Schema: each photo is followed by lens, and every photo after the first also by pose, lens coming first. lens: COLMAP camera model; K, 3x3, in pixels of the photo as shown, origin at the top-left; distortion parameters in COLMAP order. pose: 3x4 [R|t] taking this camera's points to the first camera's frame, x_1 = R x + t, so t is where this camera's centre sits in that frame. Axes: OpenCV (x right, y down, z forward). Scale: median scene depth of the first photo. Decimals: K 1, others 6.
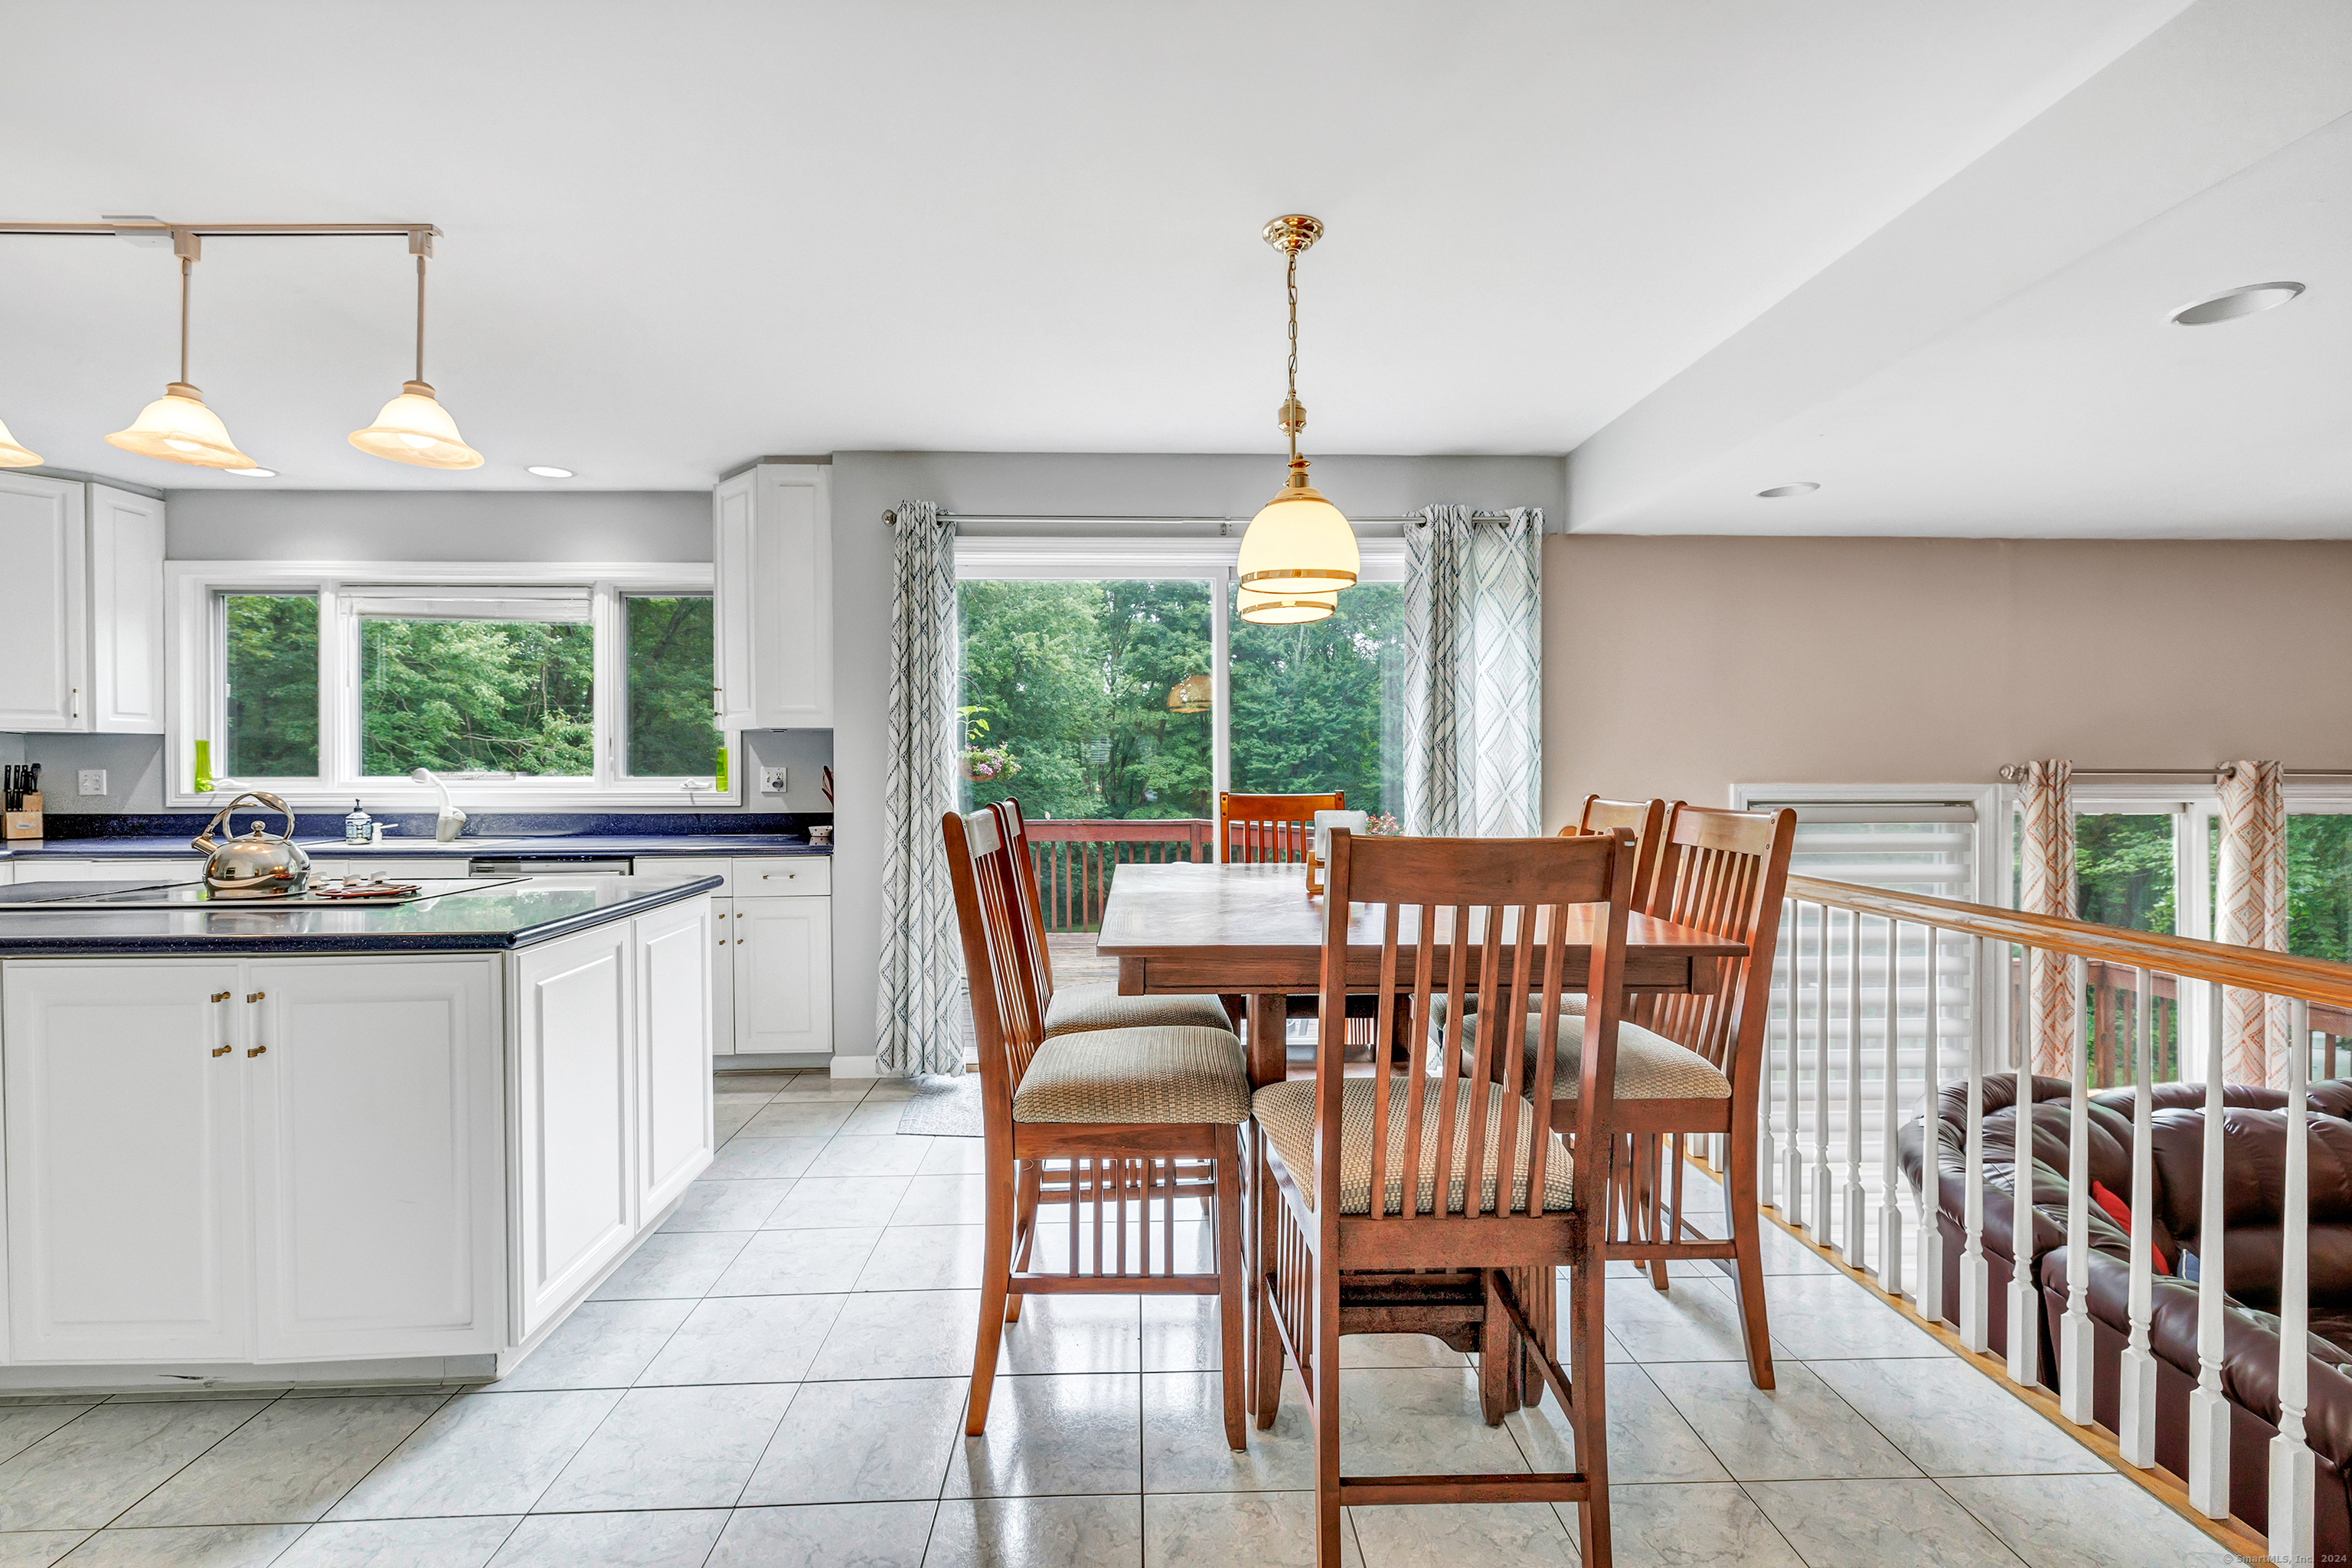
lens RADIAL K [[1008.9, 0, 1168.1], [0, 1008.9, 779.1], [0, 0, 1]] dist [0.000308, -0.000227]
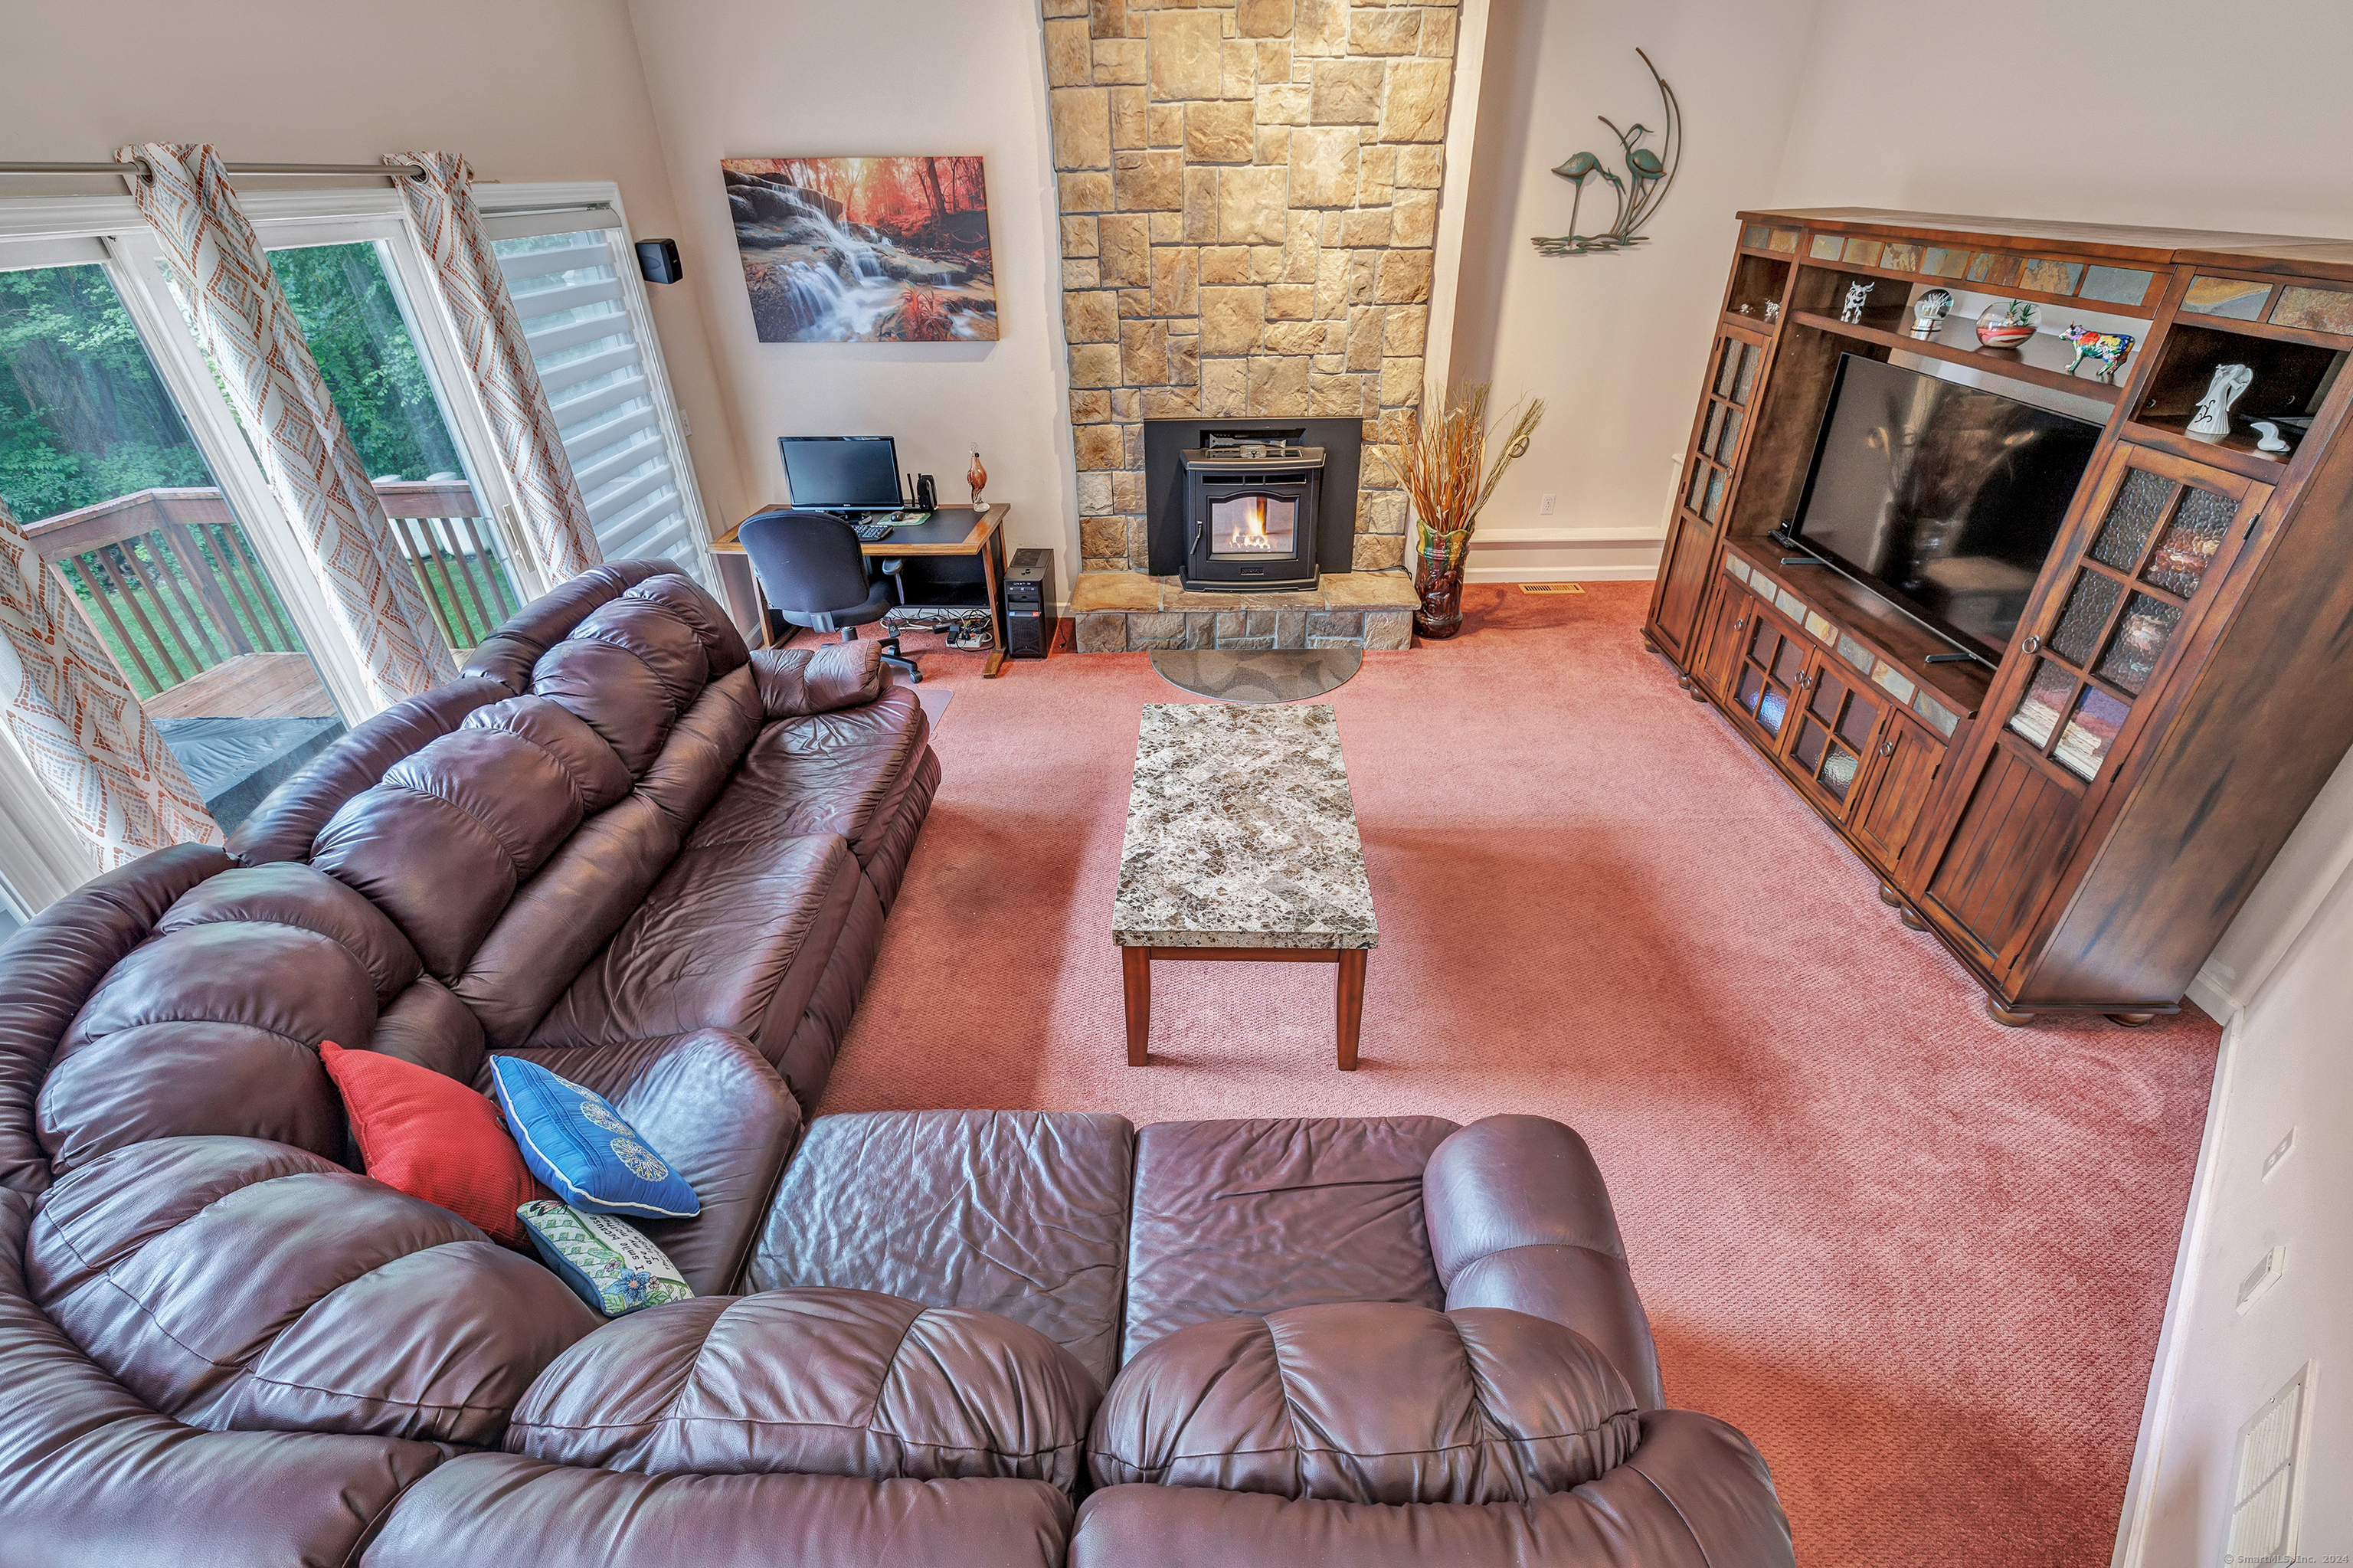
lens RADIAL K [[997.1, 0, 1161.6], [0, 997.1, 773.7], [0, 0, 1]] dist [0.000398, 0.000128]
pose [[0.053023, -0.518893, 0.853193, 0.396410], [0.035980, 0.854833, 0.517654, 0.011775], [-0.997945, 0.003250, 0.063996, 0.365122]]
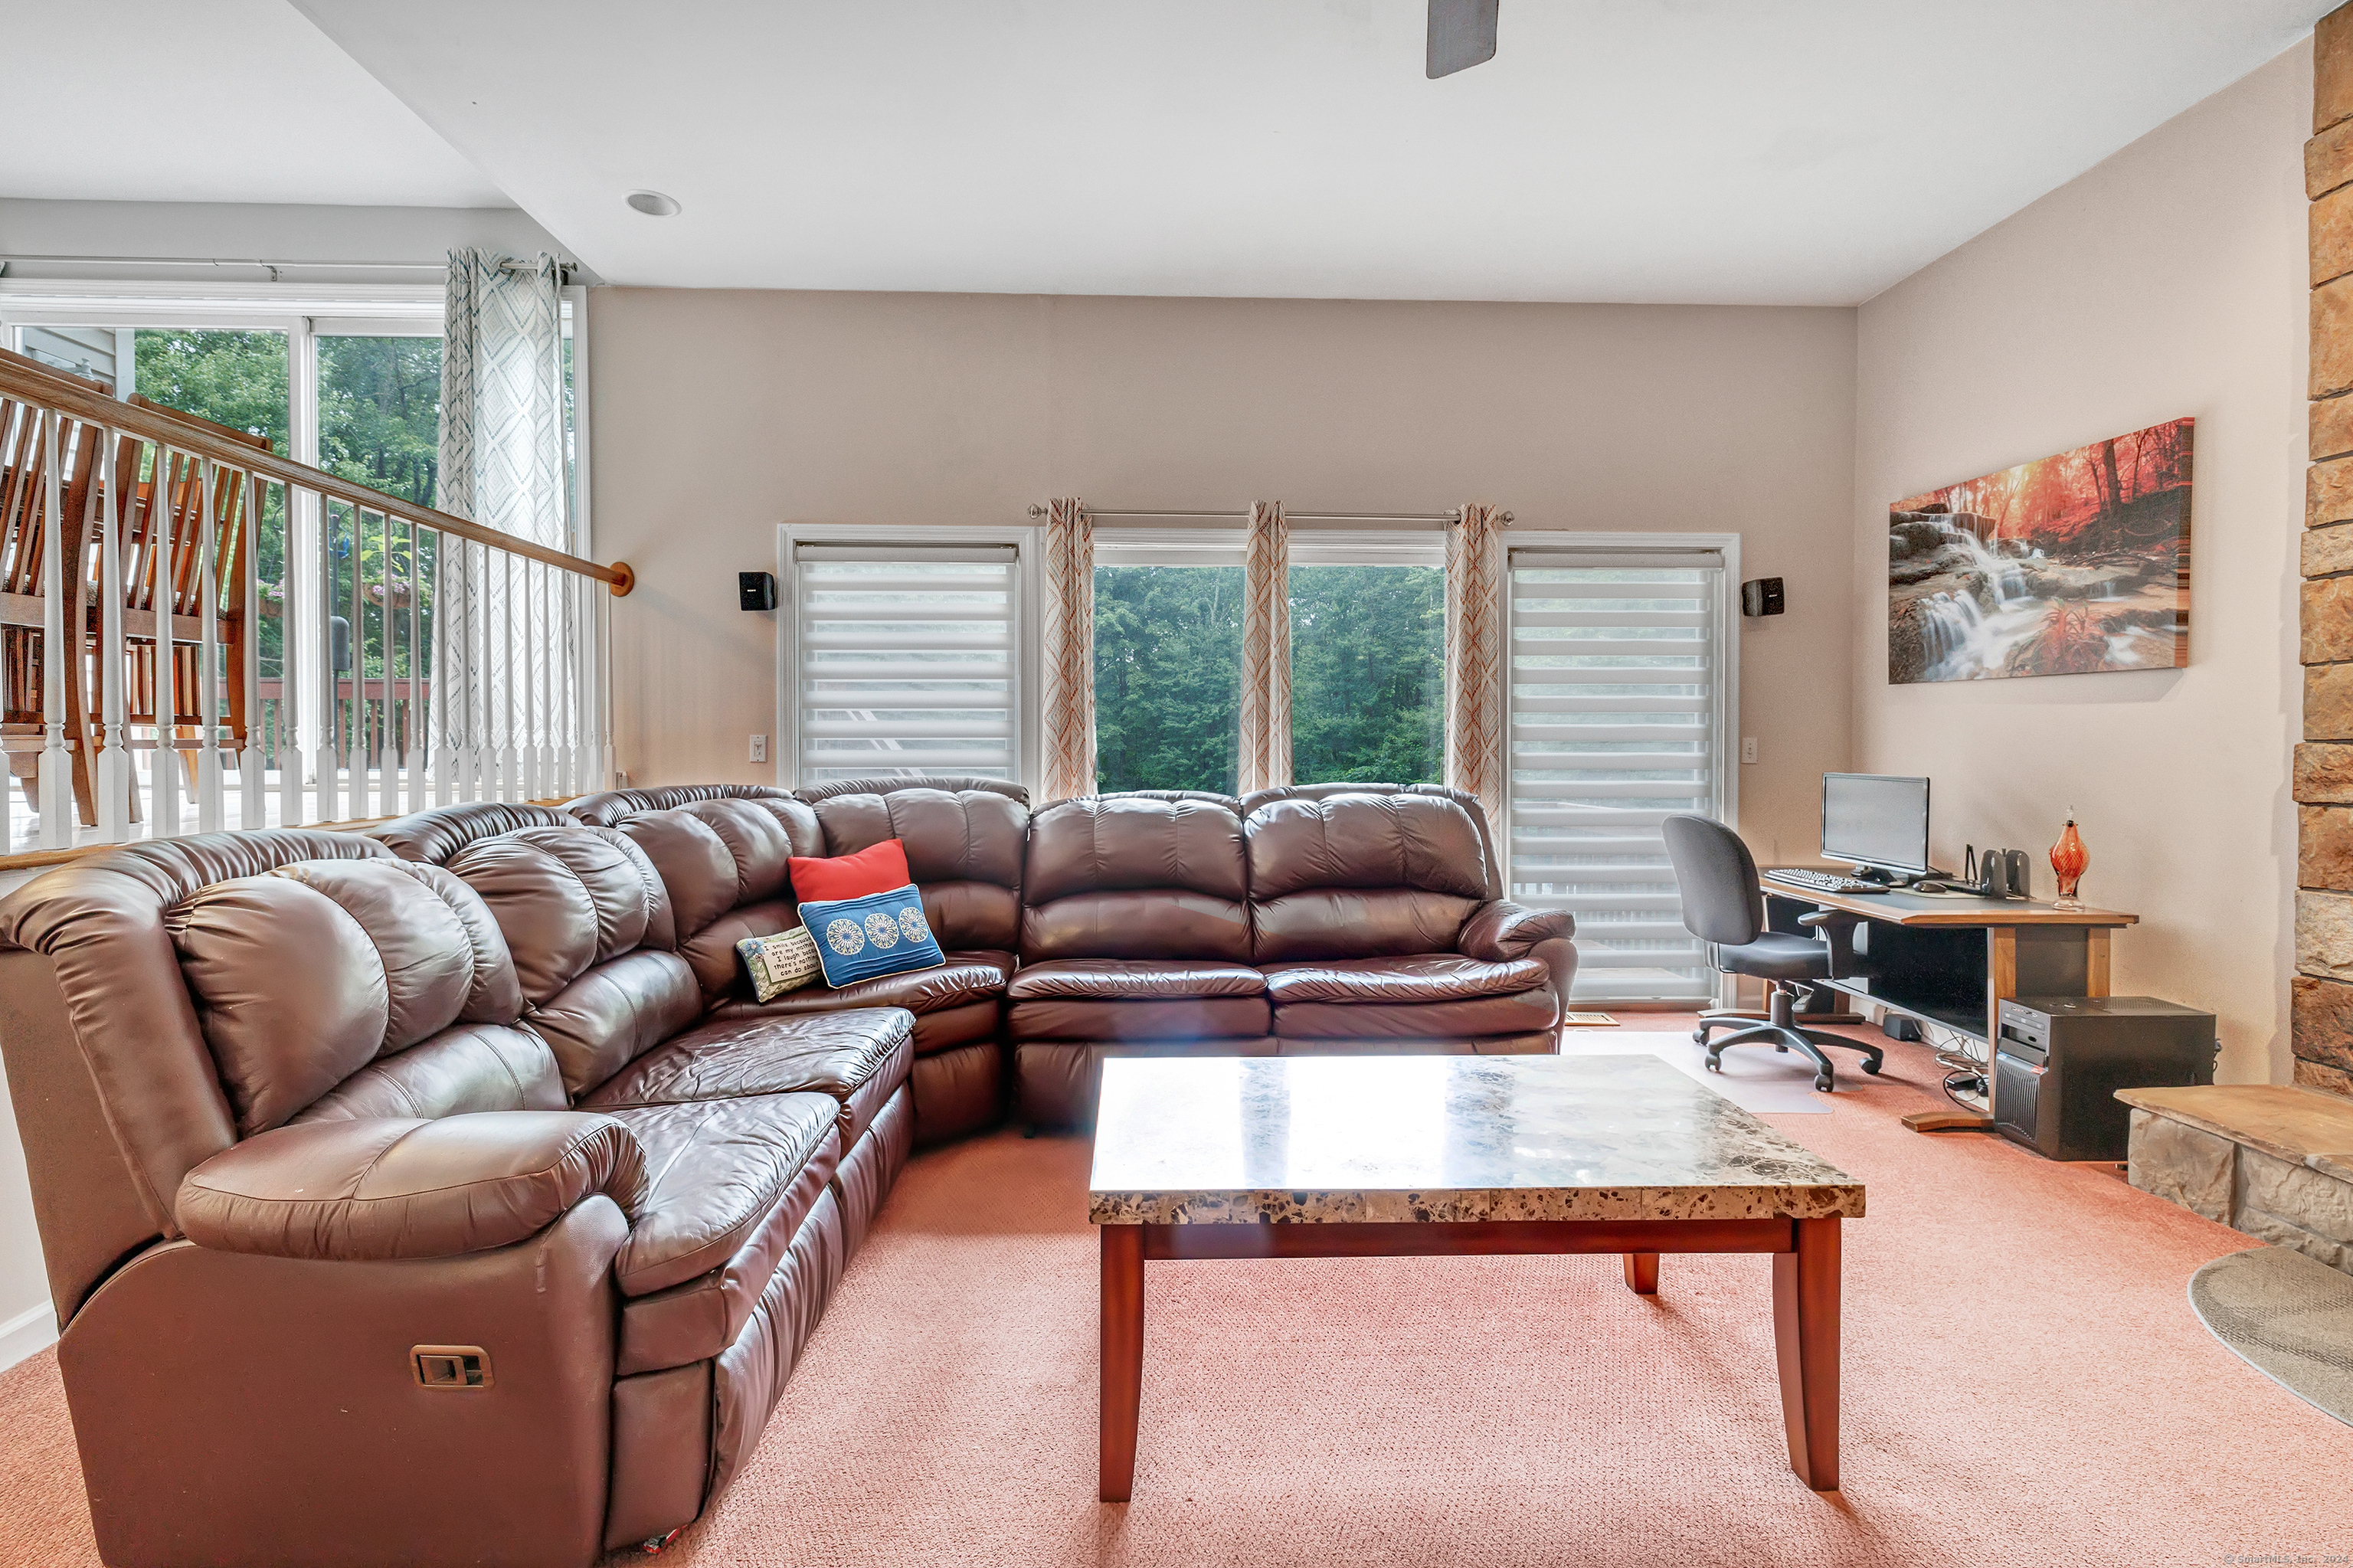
lens RADIAL K [[1017.4, 0, 1166.3], [0, 1017.4, 754.0], [0, 0, 1]] dist [0.000457, -0.000241]
pose [[0.999924, 0.001833, 0.012167, 0.833112], [-0.001793, 0.999993, -0.003337, 0.217368], [-0.012173, 0.003315, 0.999920, -0.059040]]
